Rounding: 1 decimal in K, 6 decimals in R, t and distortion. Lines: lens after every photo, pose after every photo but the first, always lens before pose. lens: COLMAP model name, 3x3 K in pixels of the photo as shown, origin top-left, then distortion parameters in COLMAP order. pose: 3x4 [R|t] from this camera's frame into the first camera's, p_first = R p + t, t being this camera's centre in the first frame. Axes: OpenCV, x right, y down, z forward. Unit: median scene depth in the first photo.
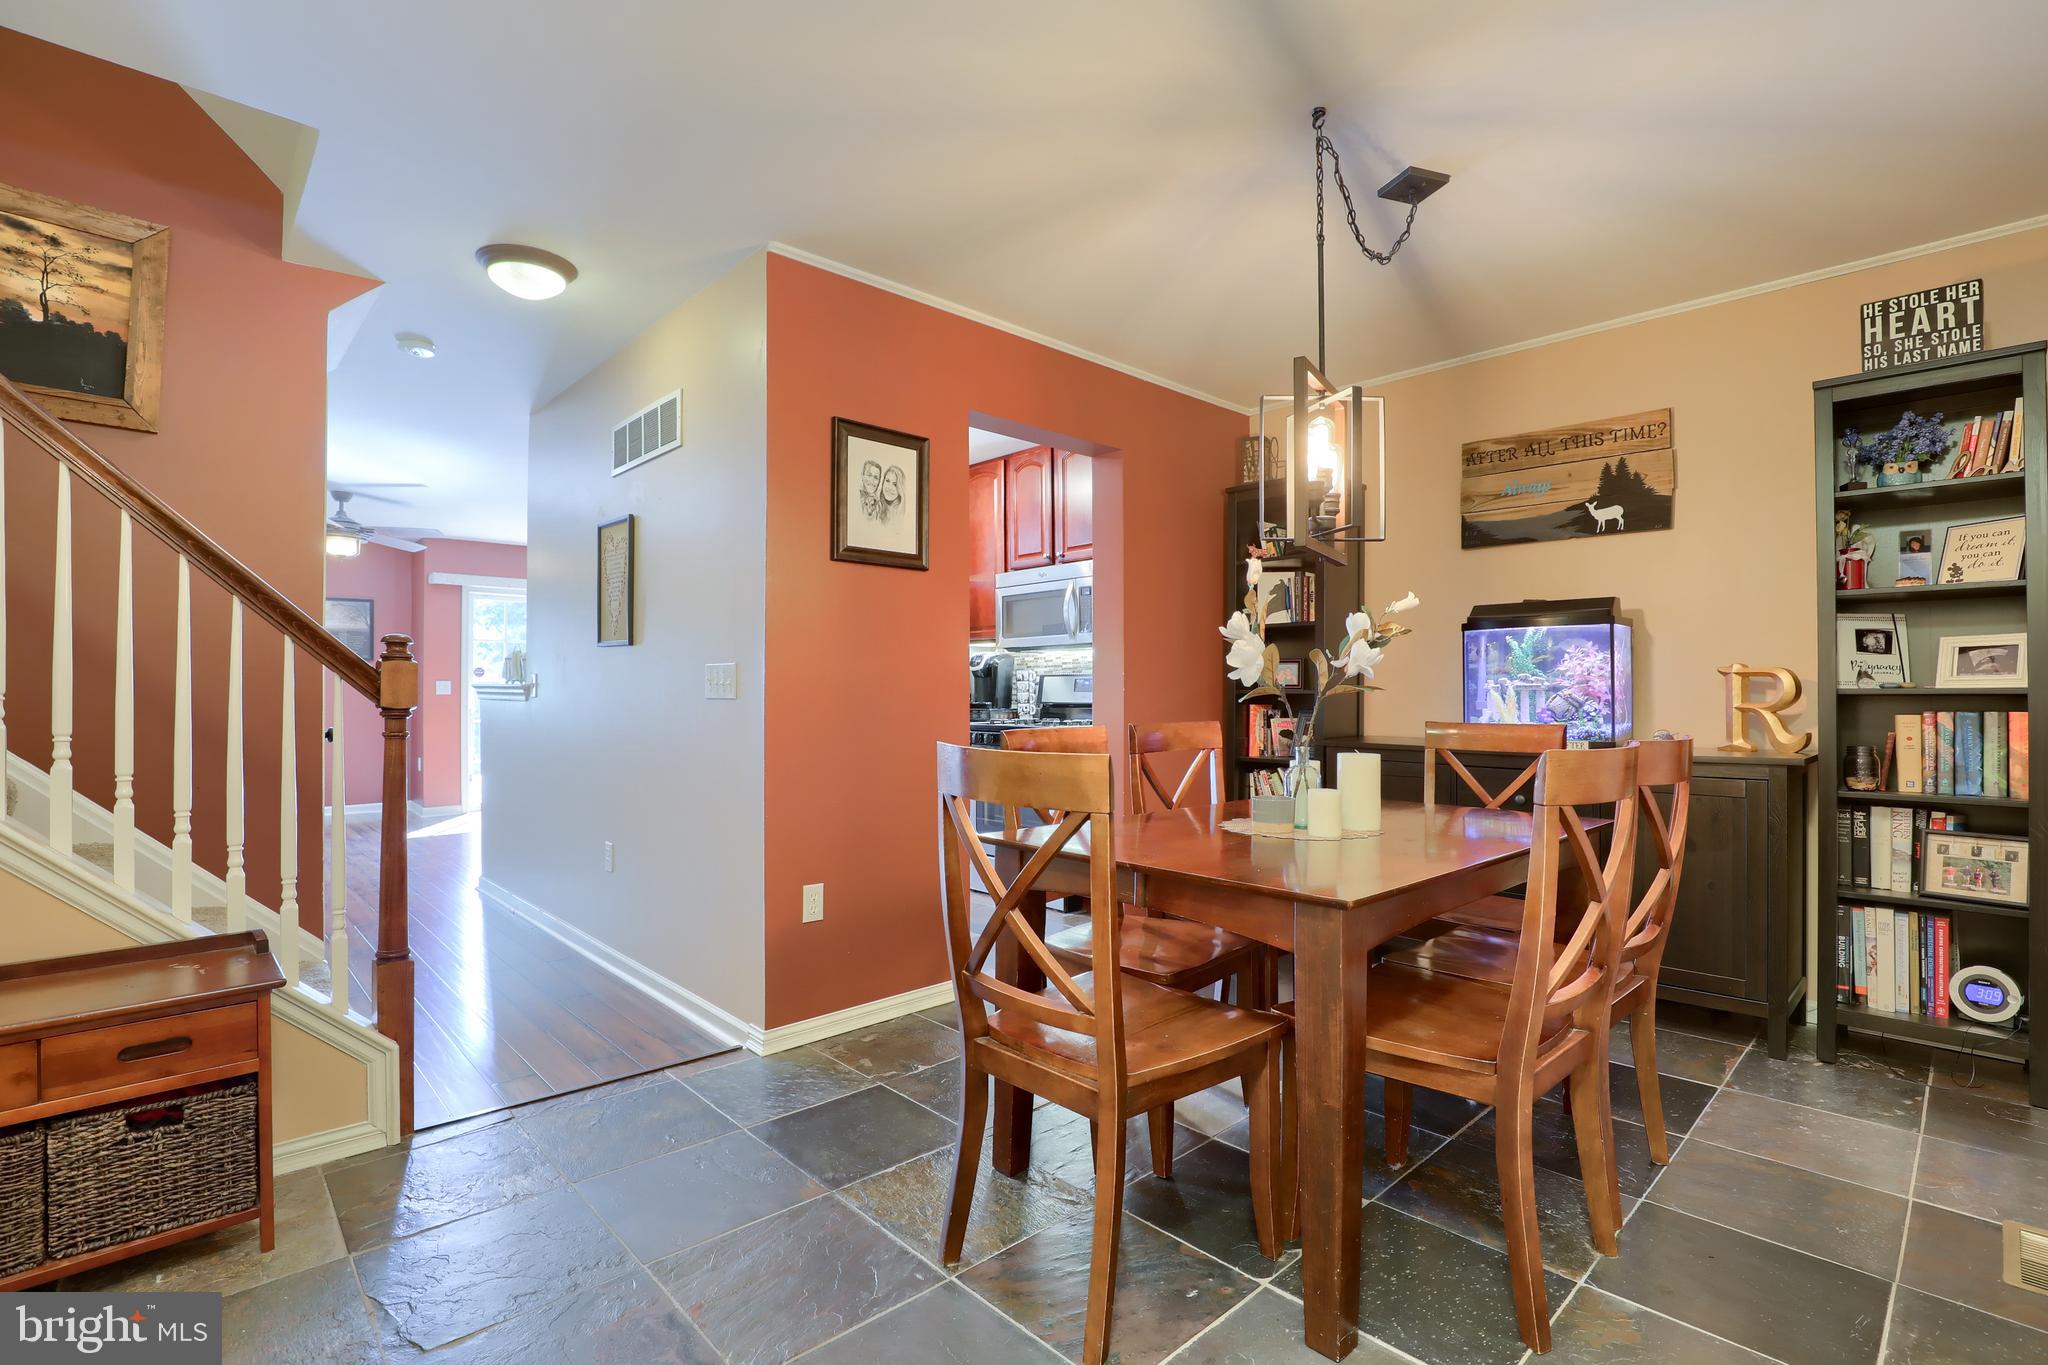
lens RADIAL K [[939.2, 0, 1024.0], [0, 939.2, 682.5], [0, 0, 1]] dist [-0.038164, 0.006867]
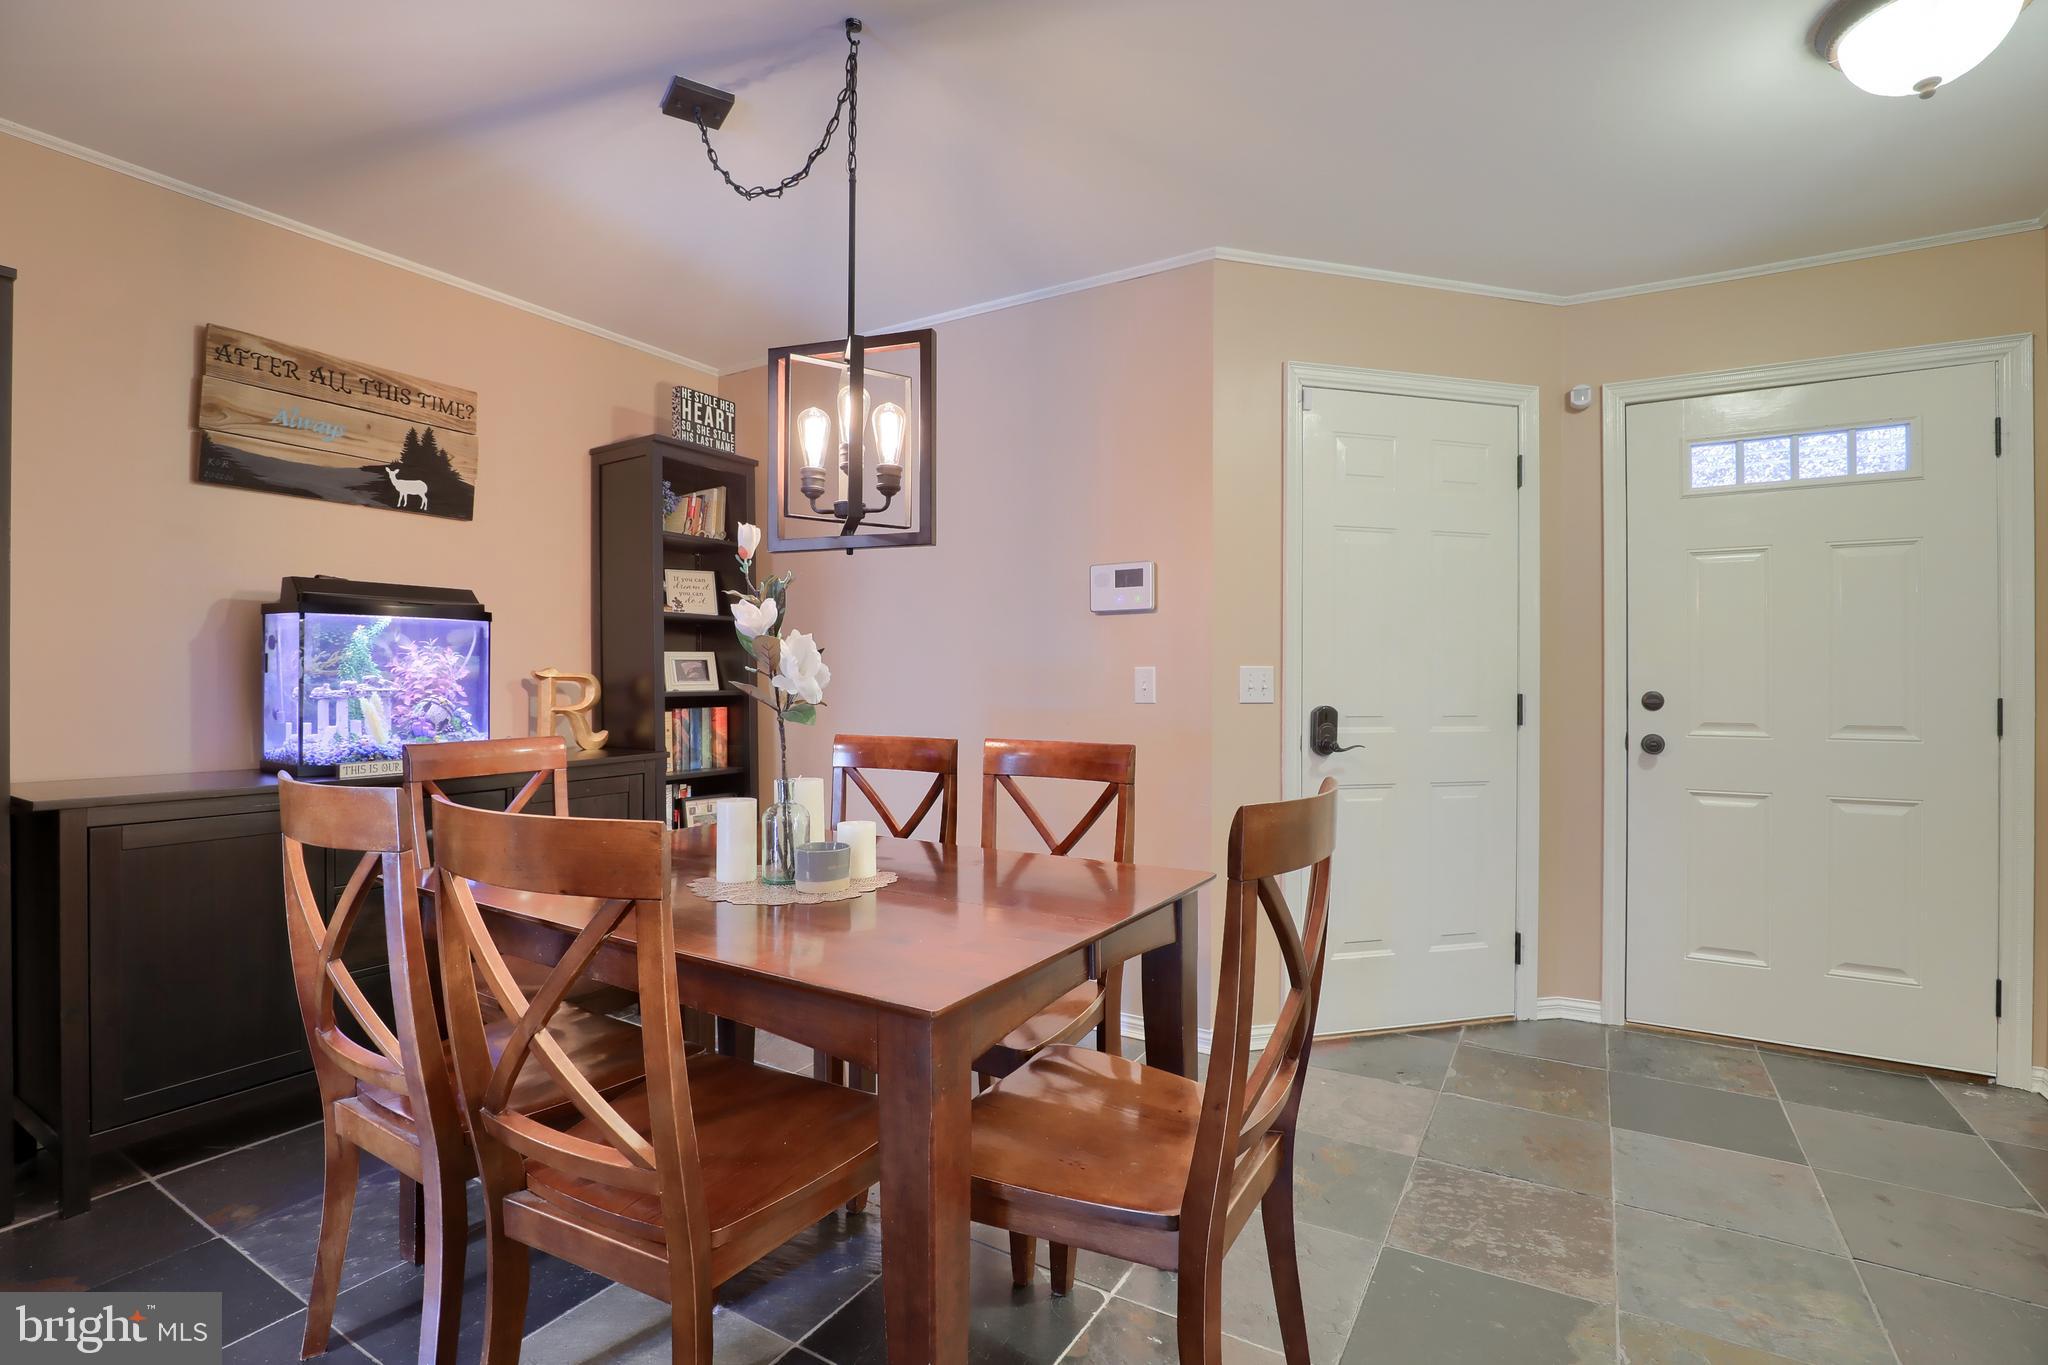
lens RADIAL K [[948.1, 0, 1061.0], [0, 948.1, 679.0], [0, 0, 1]] dist [-0.035601, 0.006220]
pose [[-0.295675, -0.002370, 0.955286, -0.369745], [-0.012387, 0.999922, -0.001353, -0.012888], [-0.955208, -0.012233, -0.295681, 0.688473]]
